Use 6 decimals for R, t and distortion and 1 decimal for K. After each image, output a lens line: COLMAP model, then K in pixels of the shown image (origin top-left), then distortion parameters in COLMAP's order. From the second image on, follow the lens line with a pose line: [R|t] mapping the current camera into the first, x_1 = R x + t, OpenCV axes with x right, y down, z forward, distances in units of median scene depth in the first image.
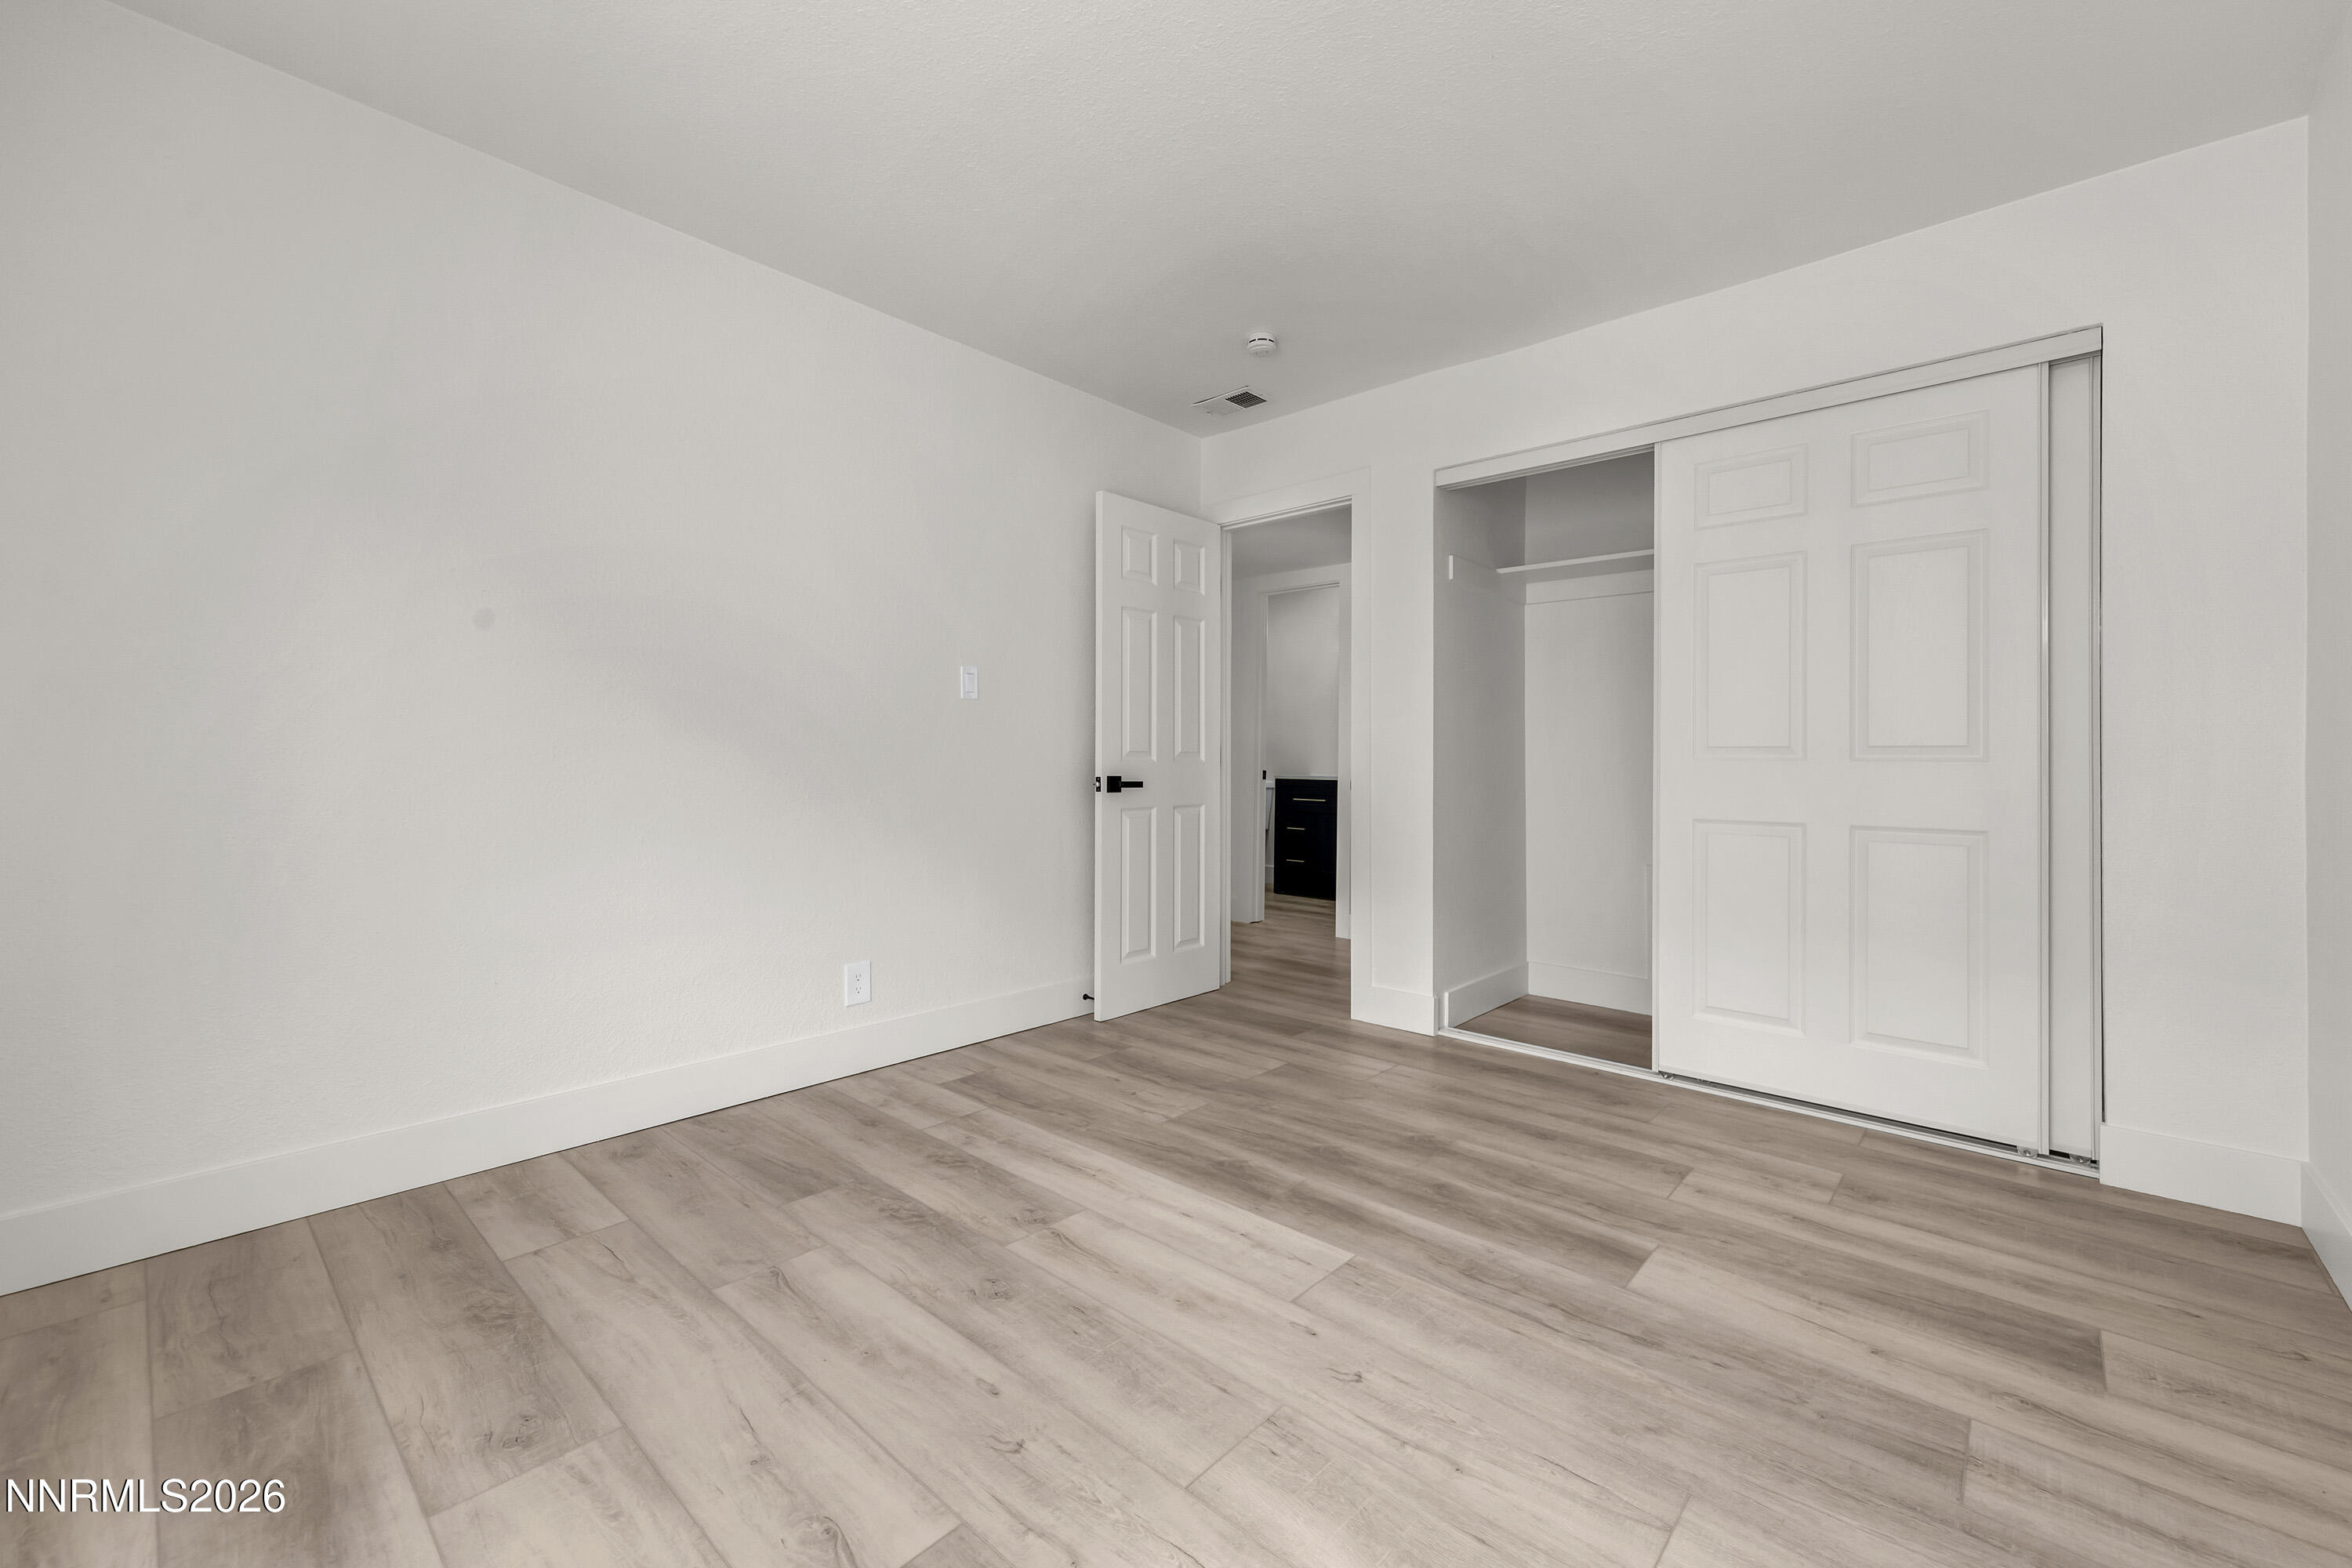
lens RADIAL K [[943.7, 0, 1181.5], [0, 943.7, 772.8], [0, 0, 1]] dist [0.000088, -0.000094]
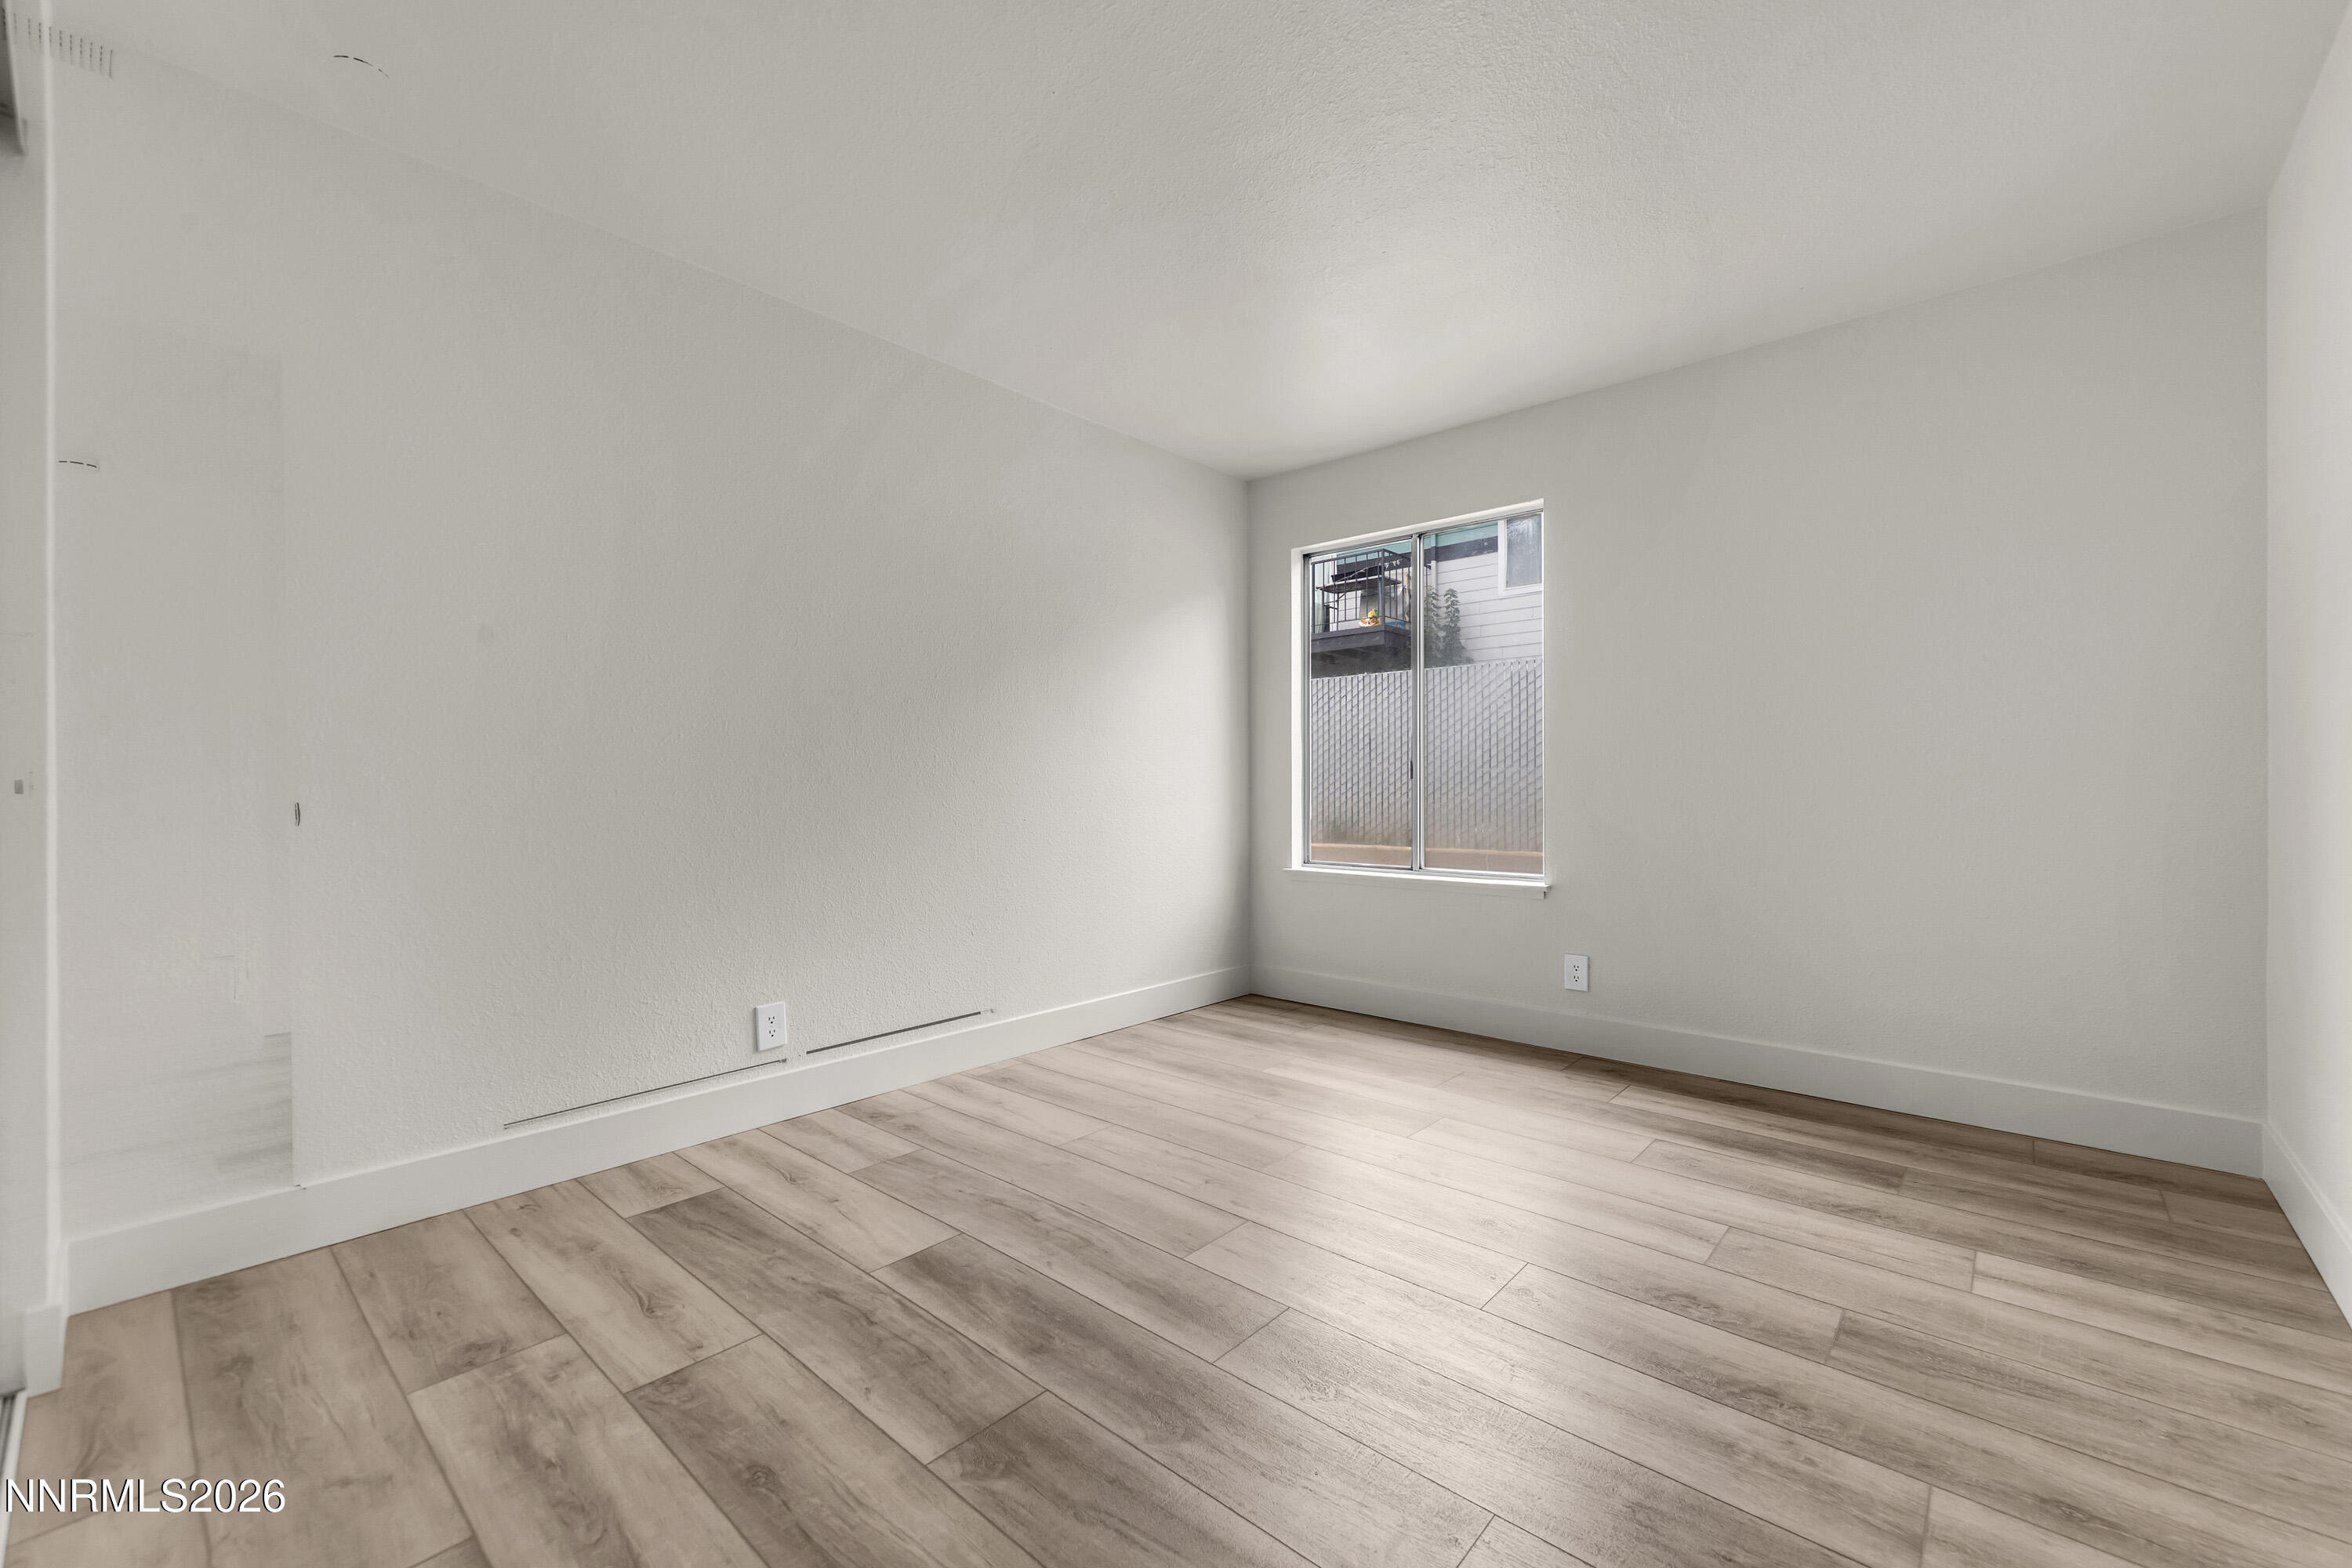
lens RADIAL K [[943.7, 0, 1181.5], [0, 943.7, 772.8], [0, 0, 1]] dist [0.000088, -0.000094]
pose [[-0.999954, -0.006265, -0.007289, 0.187172], [-0.006254, 0.999979, -0.001478, -0.020366], [0.007298, -0.001433, -0.999972, 1.942823]]
